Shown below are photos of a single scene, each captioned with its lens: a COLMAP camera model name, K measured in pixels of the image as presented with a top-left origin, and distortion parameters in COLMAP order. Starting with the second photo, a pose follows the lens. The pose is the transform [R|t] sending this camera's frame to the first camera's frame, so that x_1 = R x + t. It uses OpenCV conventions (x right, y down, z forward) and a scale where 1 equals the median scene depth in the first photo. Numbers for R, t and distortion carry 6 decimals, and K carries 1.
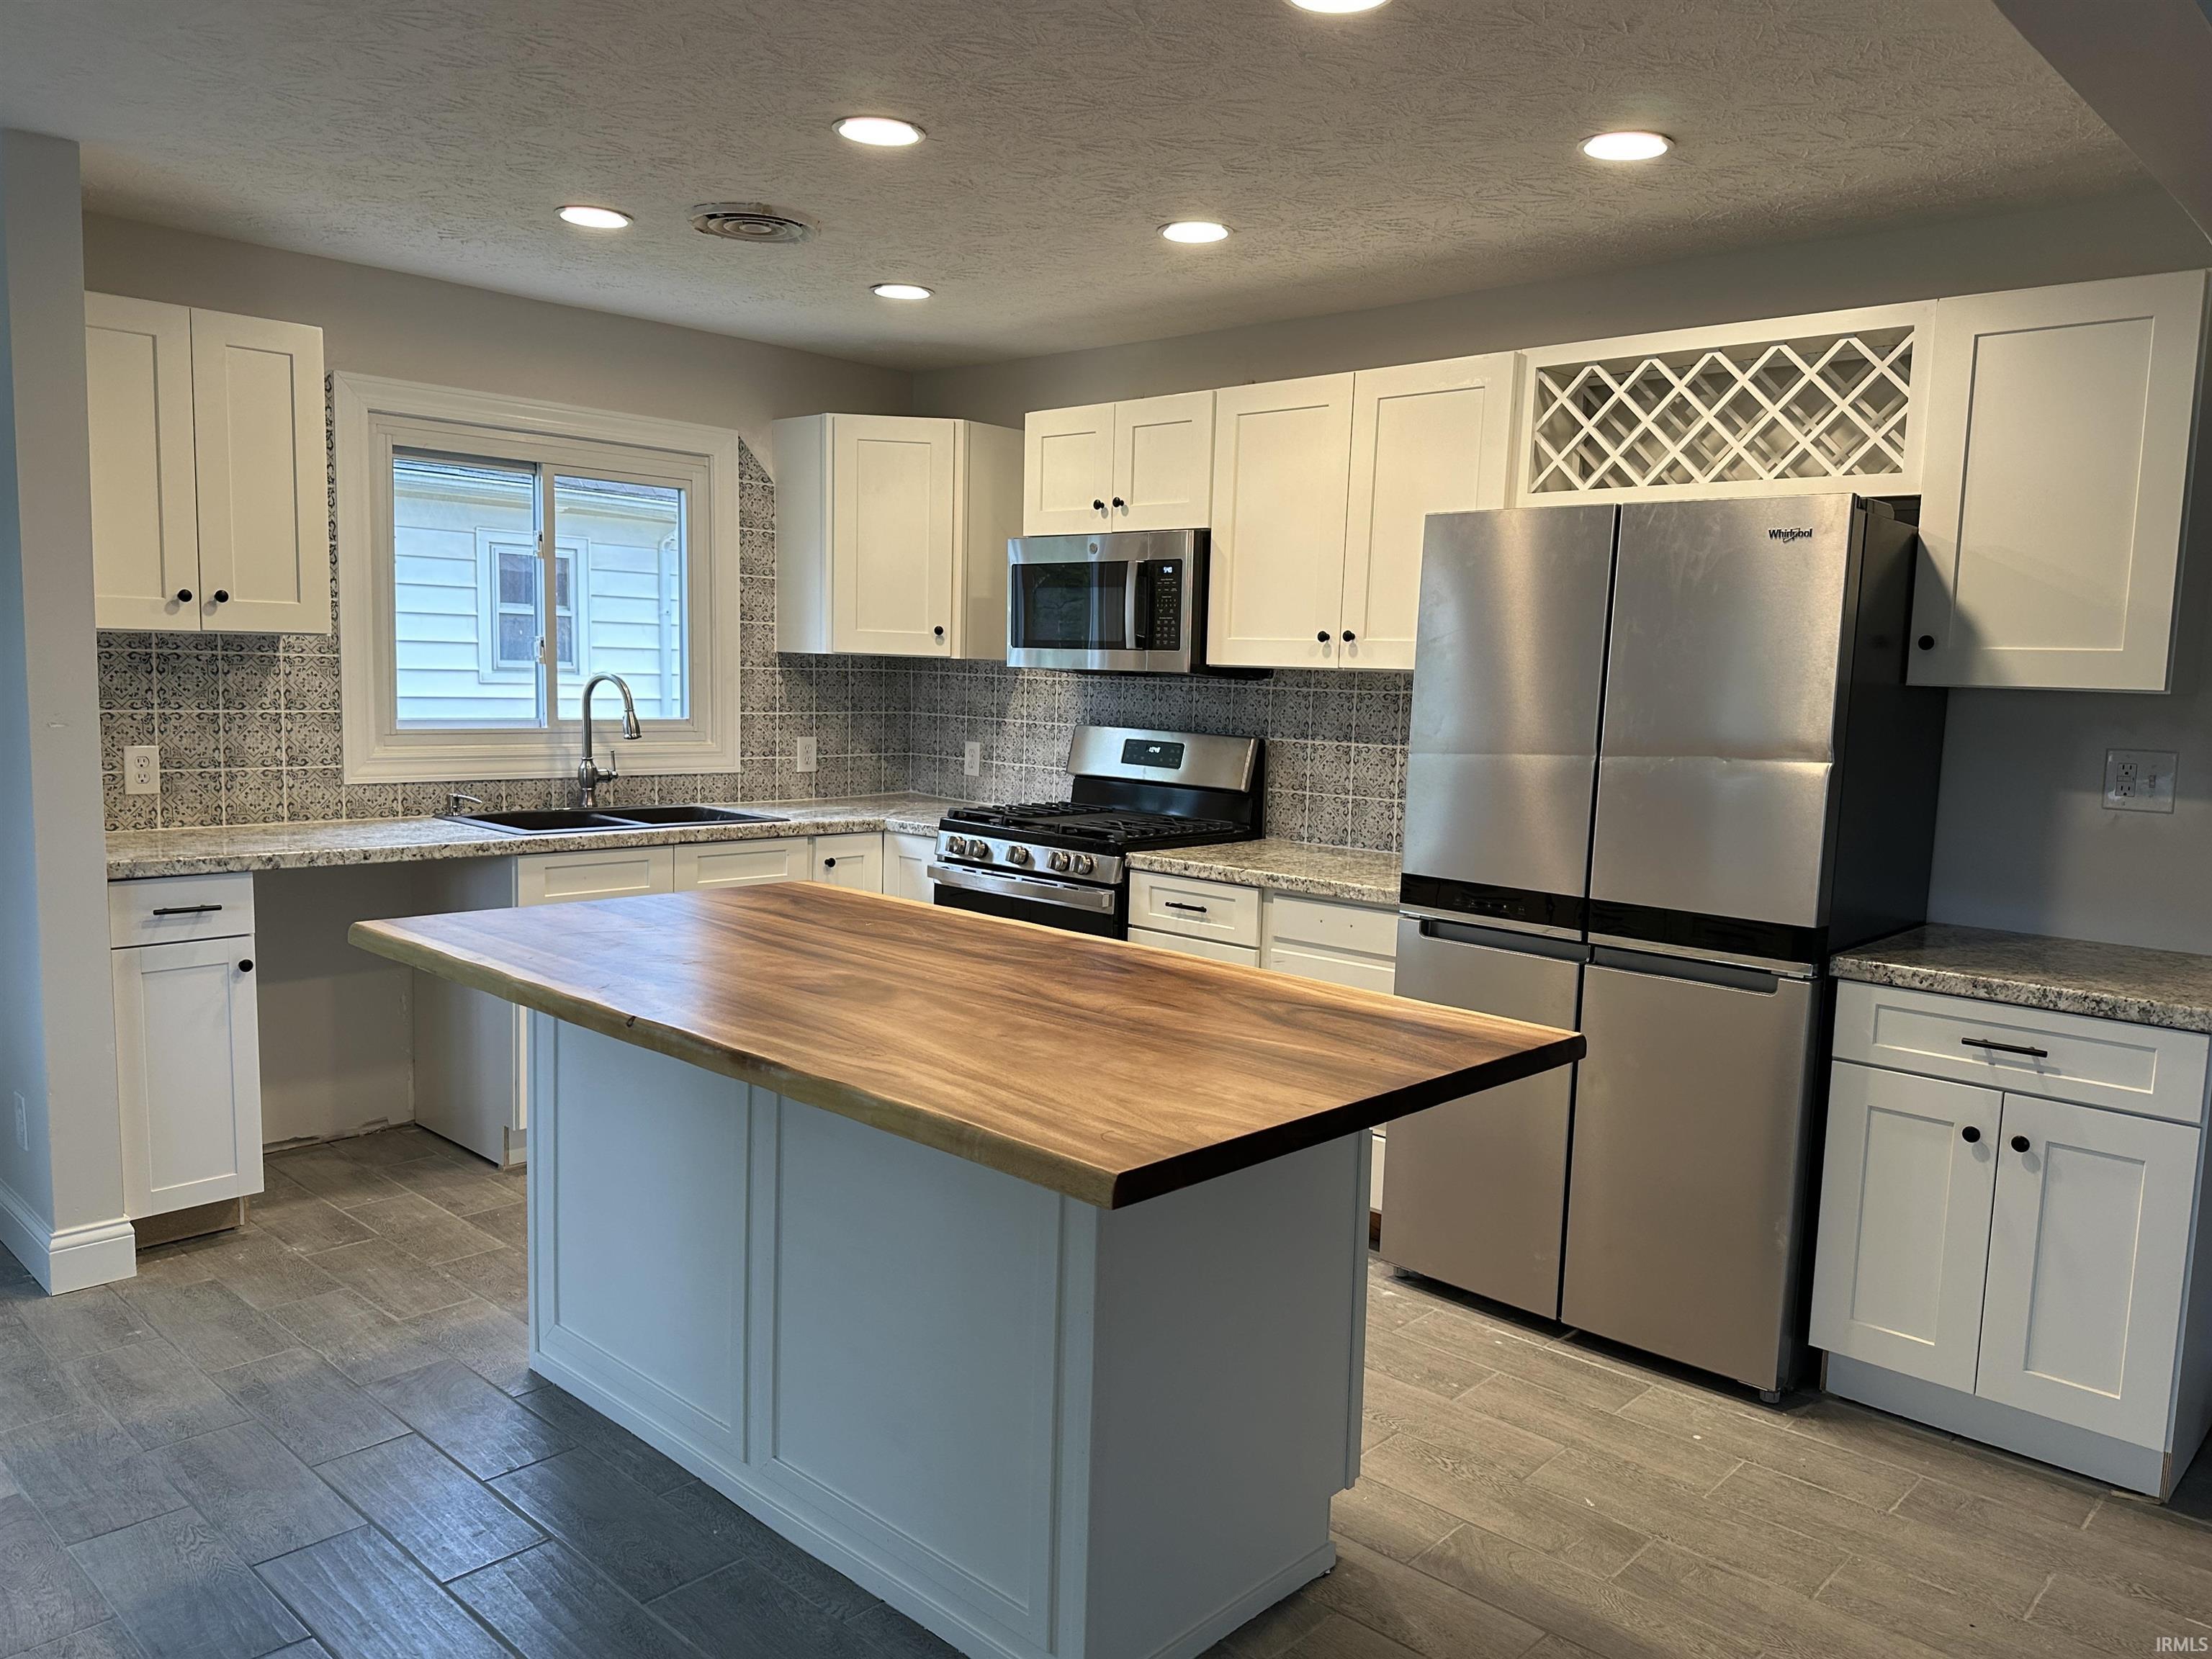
lens RADIAL K [[1588.5, 0, 1108.9], [0, 1588.5, 860.8], [0, 0, 1]] dist [0.047286, -0.014246]
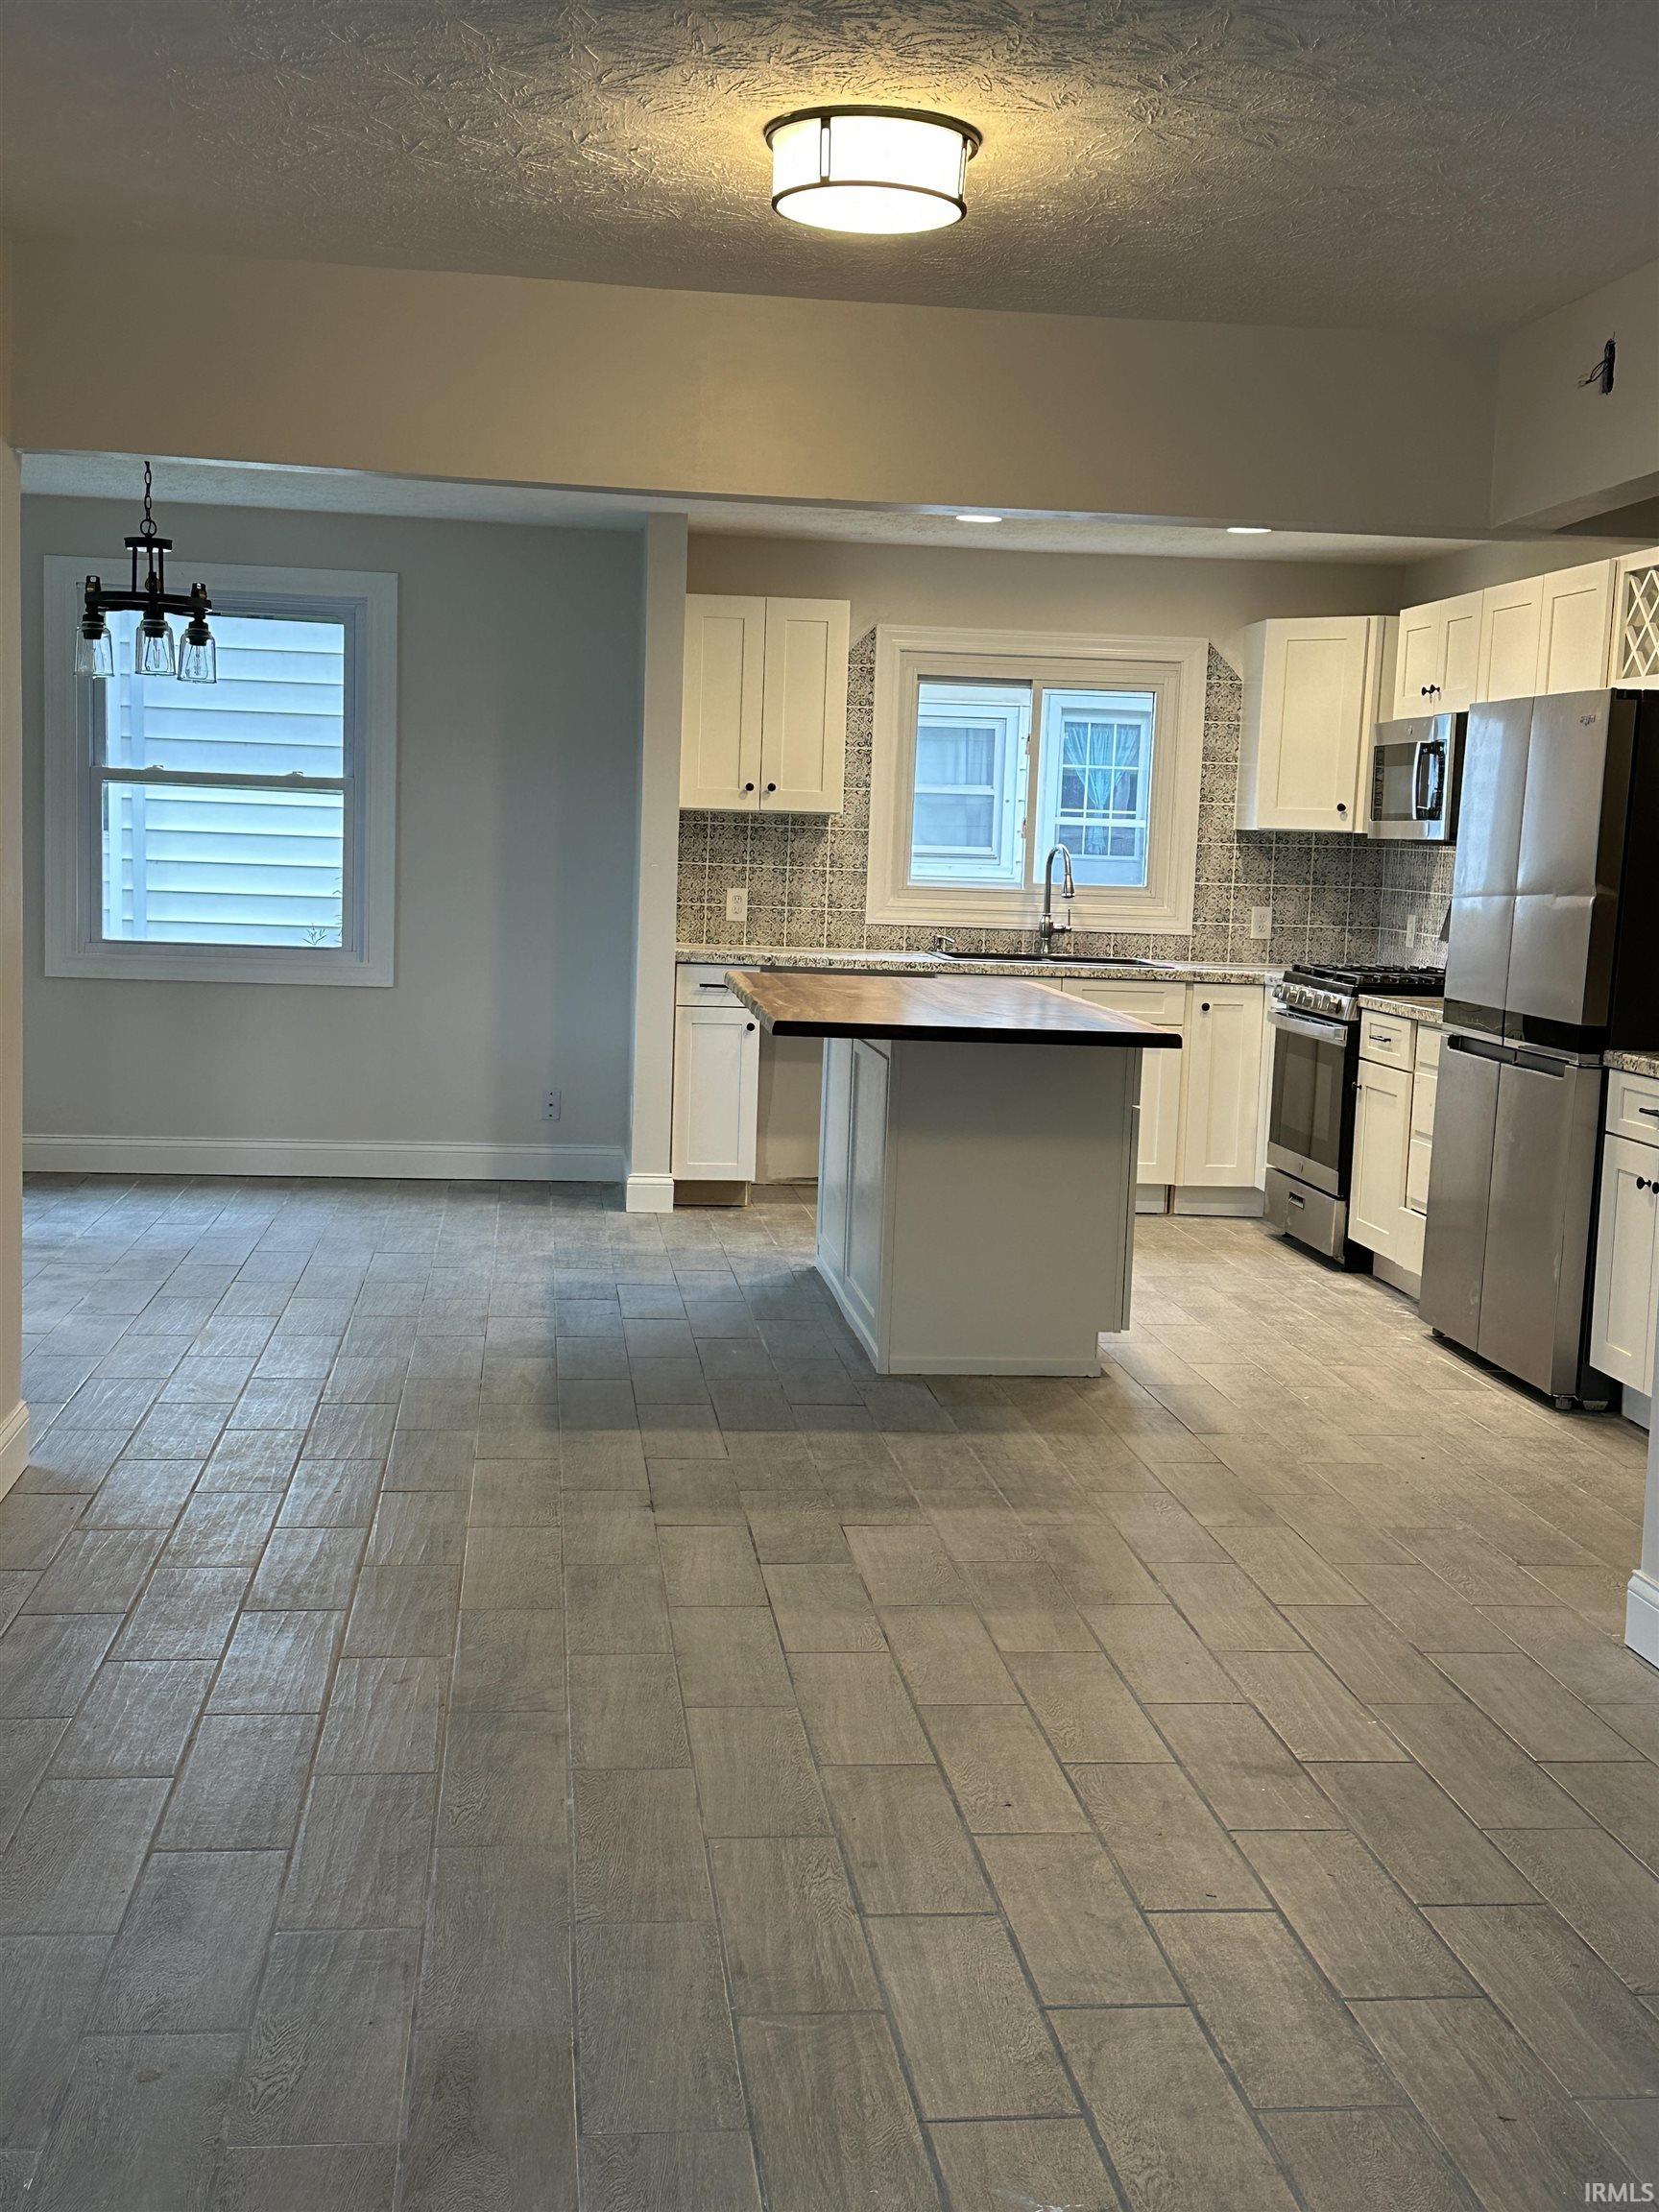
lens RADIAL K [[2527.7, 0, 833.6], [0, 2527.7, 1103.5], [0, 0, 1]] dist [0.247433, 0.000000]
pose [[0.762175, 0.071283, -0.643434, 0.930868], [-0.097841, 0.995186, -0.005645, 0.123316], [0.639935, 0.067257, 0.765480, -0.679765]]
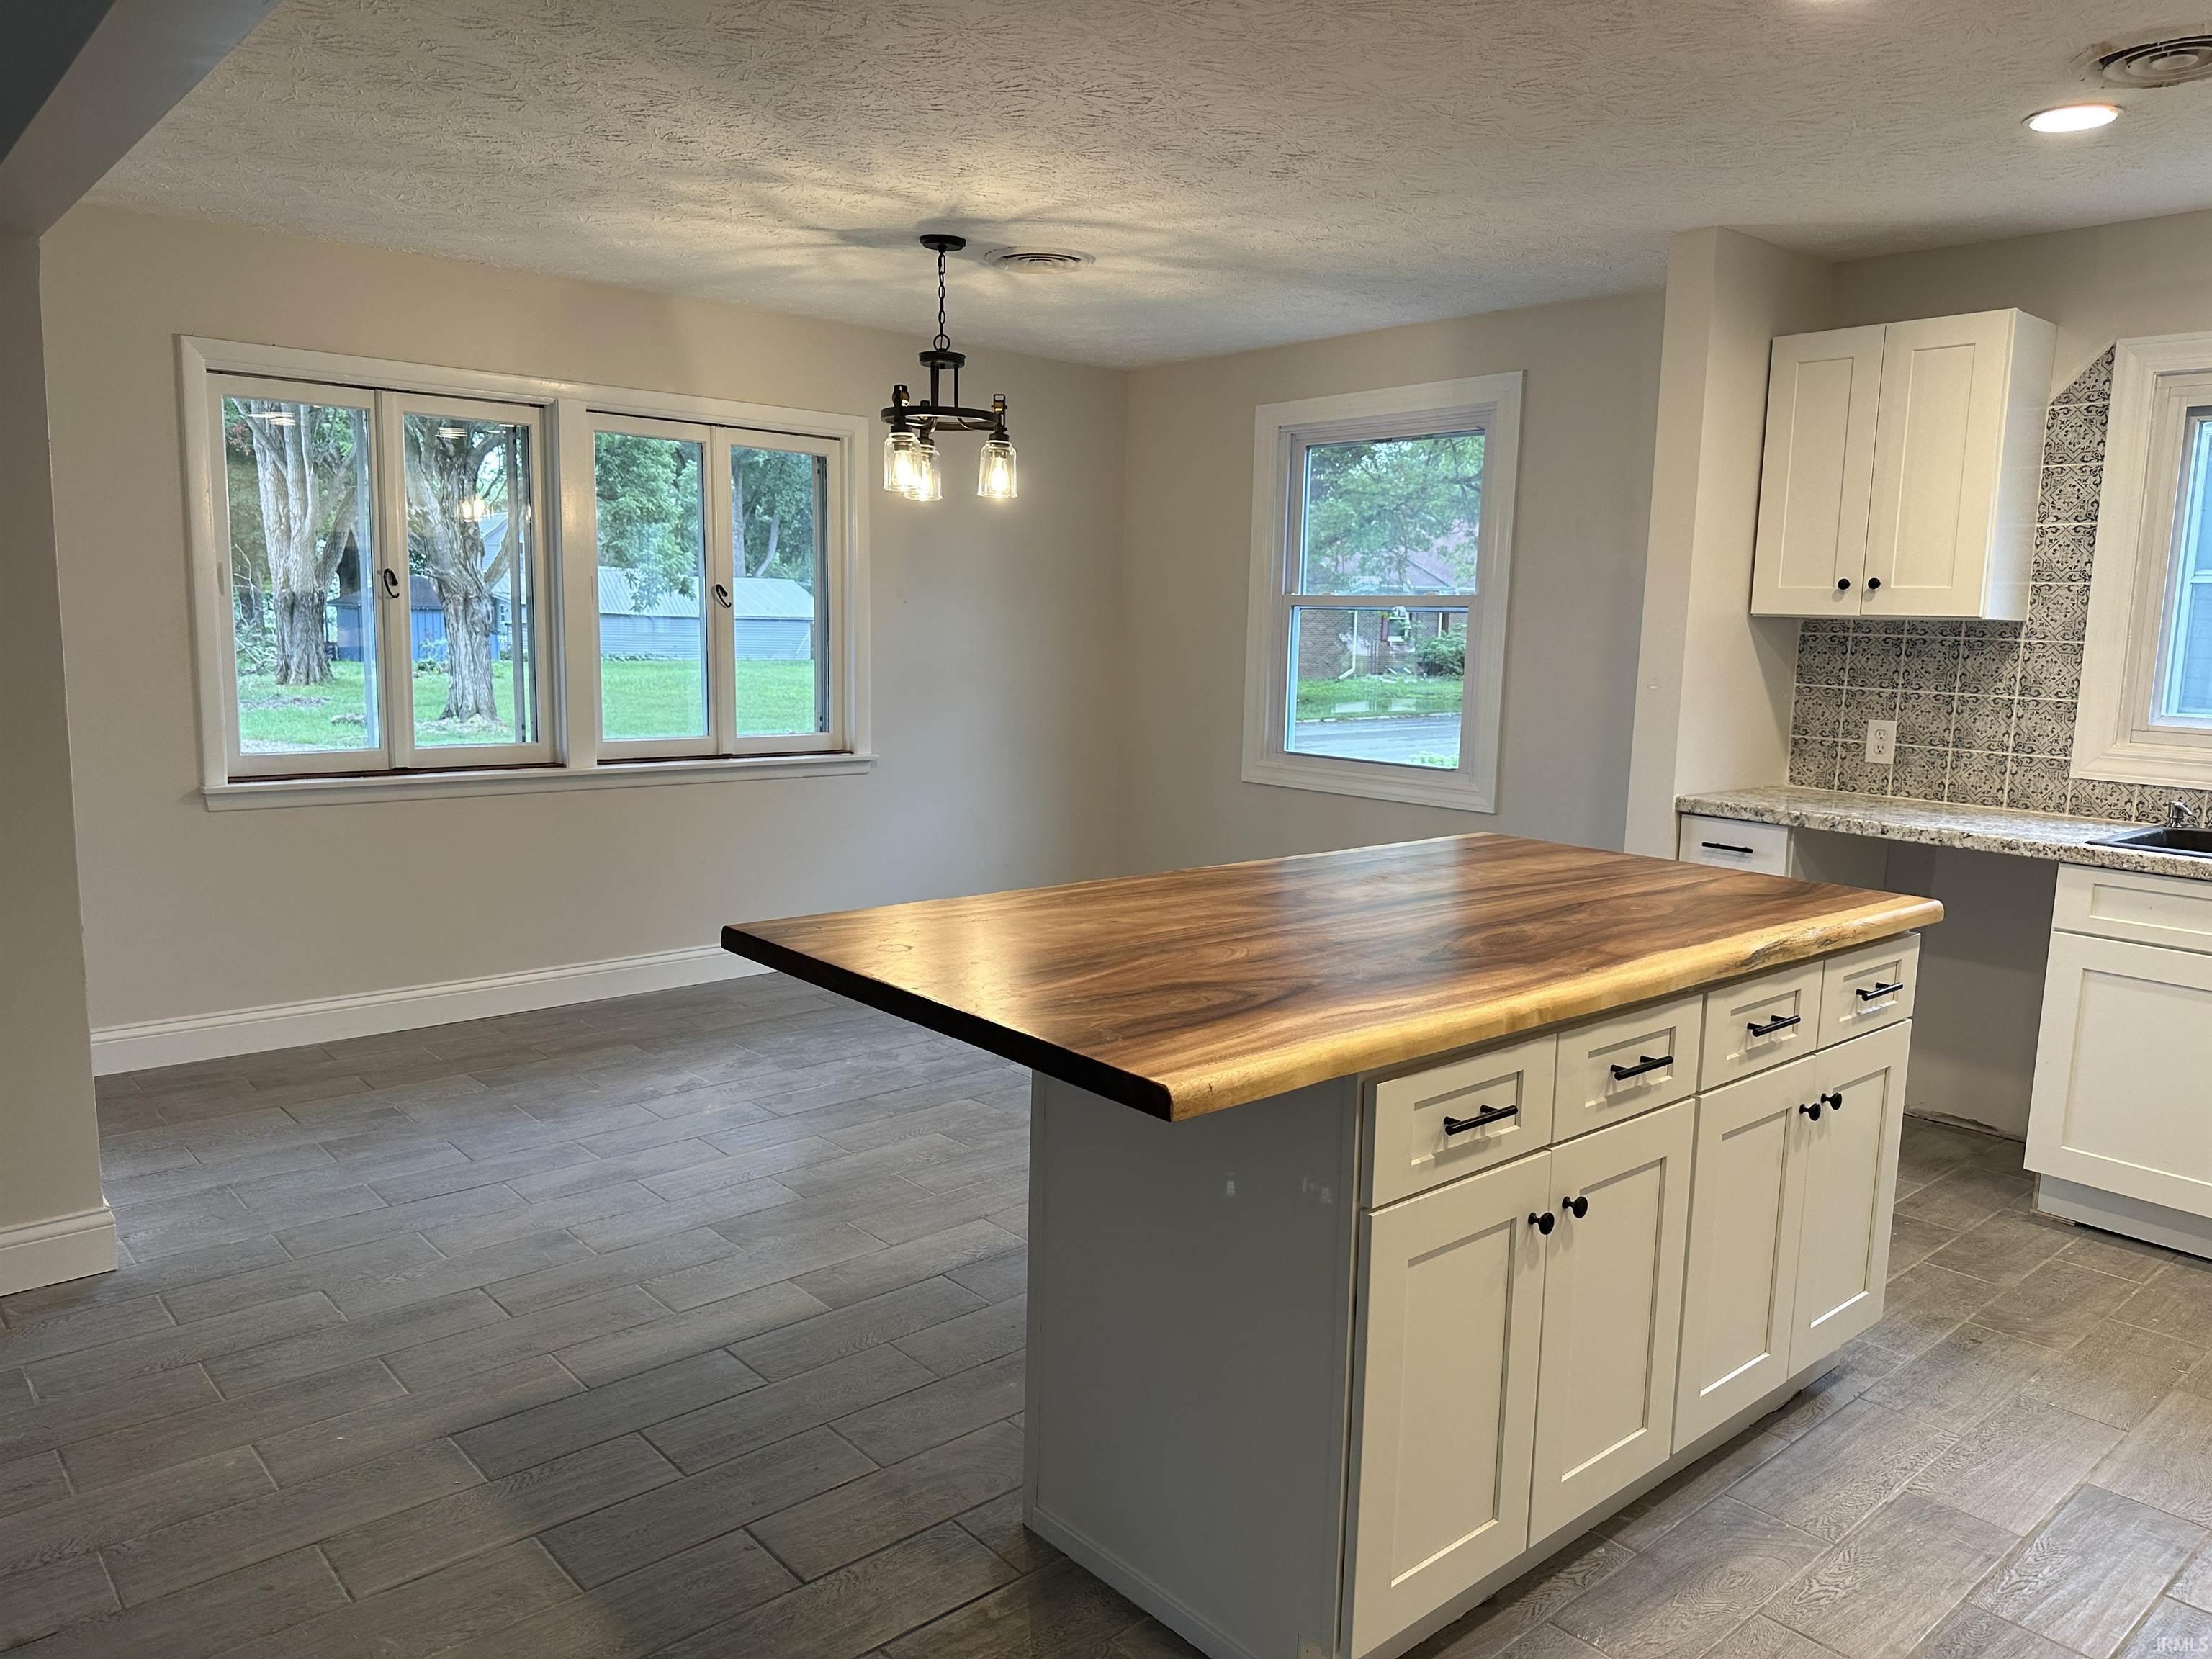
lens RADIAL K [[1556.6, 0, 1119.7], [0, 1556.6, 867.8], [0, 0, 1]] dist [-0.006122, -0.000829]
pose [[-0.098648, 0.133522, -0.986124, 0.510630], [-0.152530, 0.977219, 0.147575, -0.046717], [0.983363, 0.164971, -0.076034, 0.540470]]
